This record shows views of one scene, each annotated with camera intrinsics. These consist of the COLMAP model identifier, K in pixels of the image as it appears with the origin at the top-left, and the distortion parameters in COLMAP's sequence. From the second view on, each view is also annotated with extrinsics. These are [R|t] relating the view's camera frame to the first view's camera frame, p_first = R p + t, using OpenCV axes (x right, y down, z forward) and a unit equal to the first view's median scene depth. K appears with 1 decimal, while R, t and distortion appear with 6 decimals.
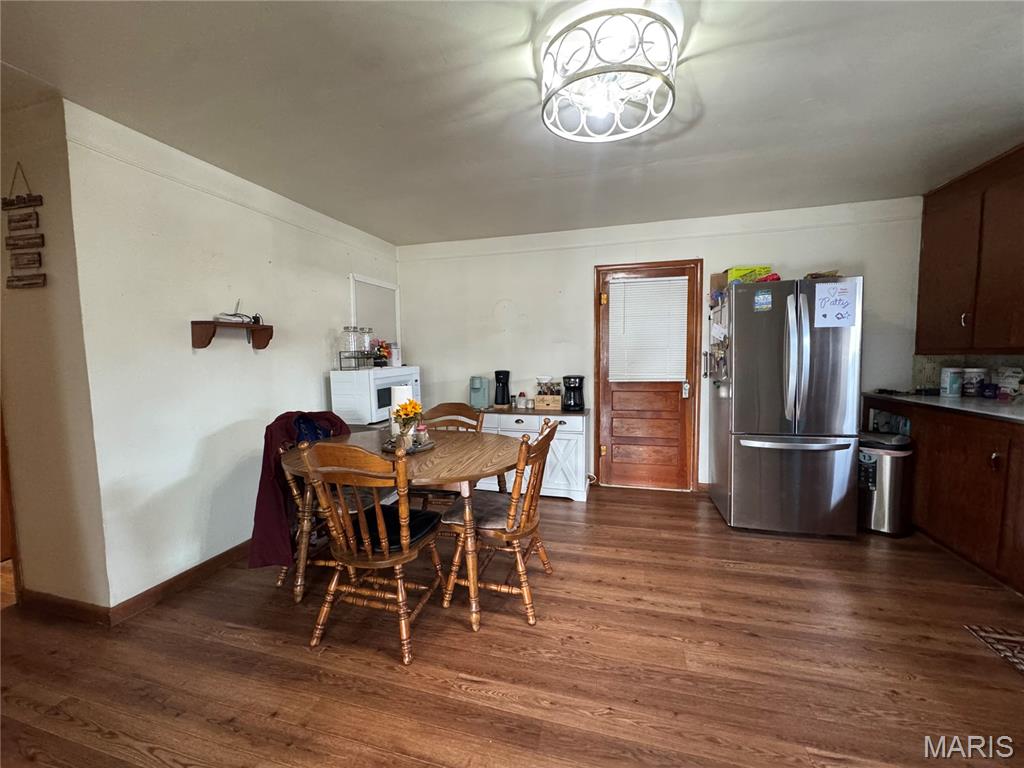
lens RADIAL K [[407.0, 0, 513.9], [0, 407.0, 386.0], [0, 0, 1]] dist [-0.003235, 0.000425]
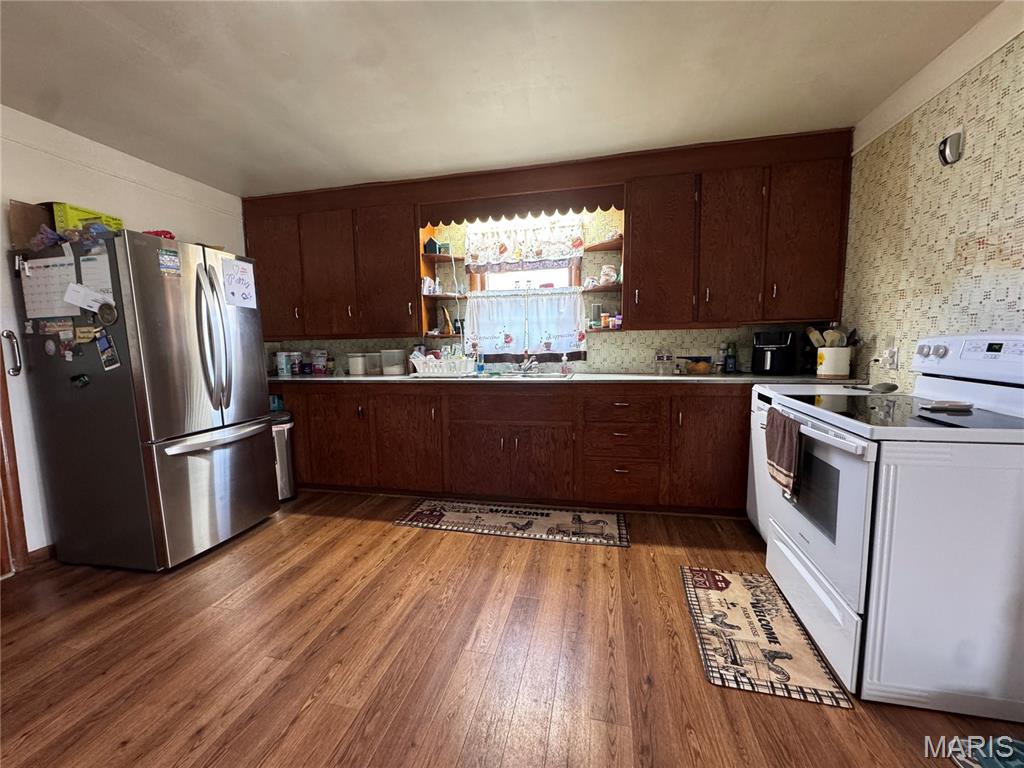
lens RADIAL K [[407.0, 0, 510.2], [0, 407.0, 382.0], [0, 0, 1]] dist [-0.003235, 0.000425]
pose [[-0.044842, -0.076078, 0.996093, -0.208185], [0.095004, 0.992252, 0.080061, 0.013298], [-0.994466, 0.098222, -0.037267, 0.417897]]
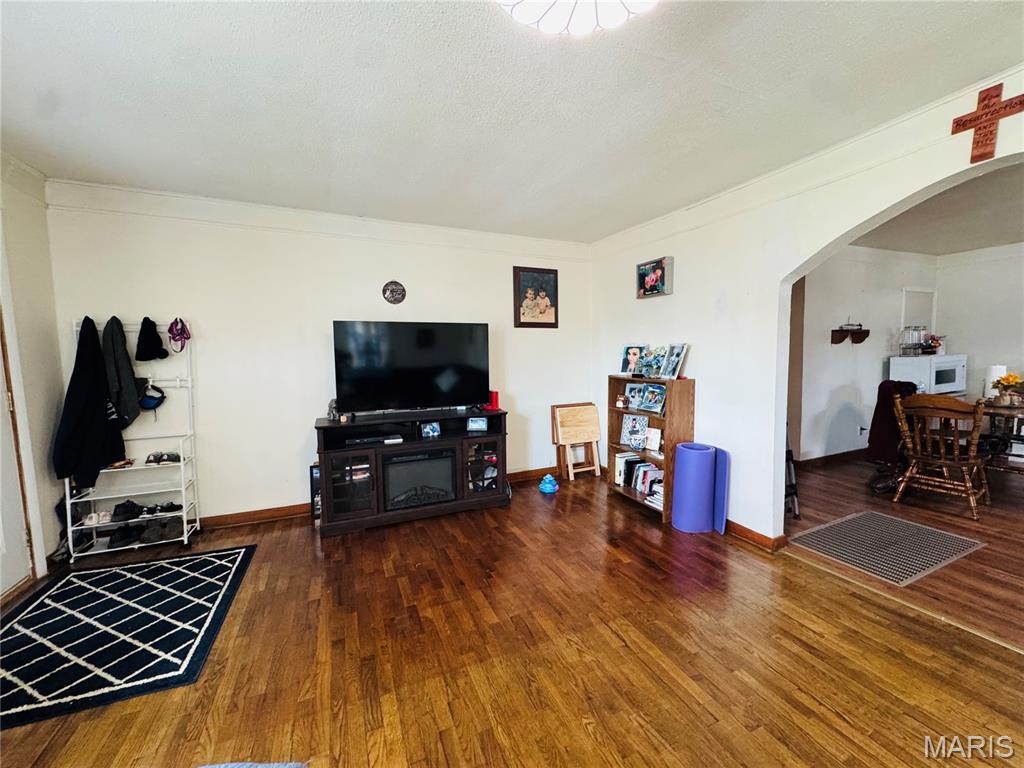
lens RADIAL K [[407.0, 0, 514.4], [0, 407.0, 386.1], [0, 0, 1]] dist [-0.003235, 0.000425]
pose [[0.633174, 0.053847, -0.772134, -0.158358], [-0.039829, 0.998522, 0.036974, 0.059882], [0.772984, 0.007343, 0.634383, -0.884788]]
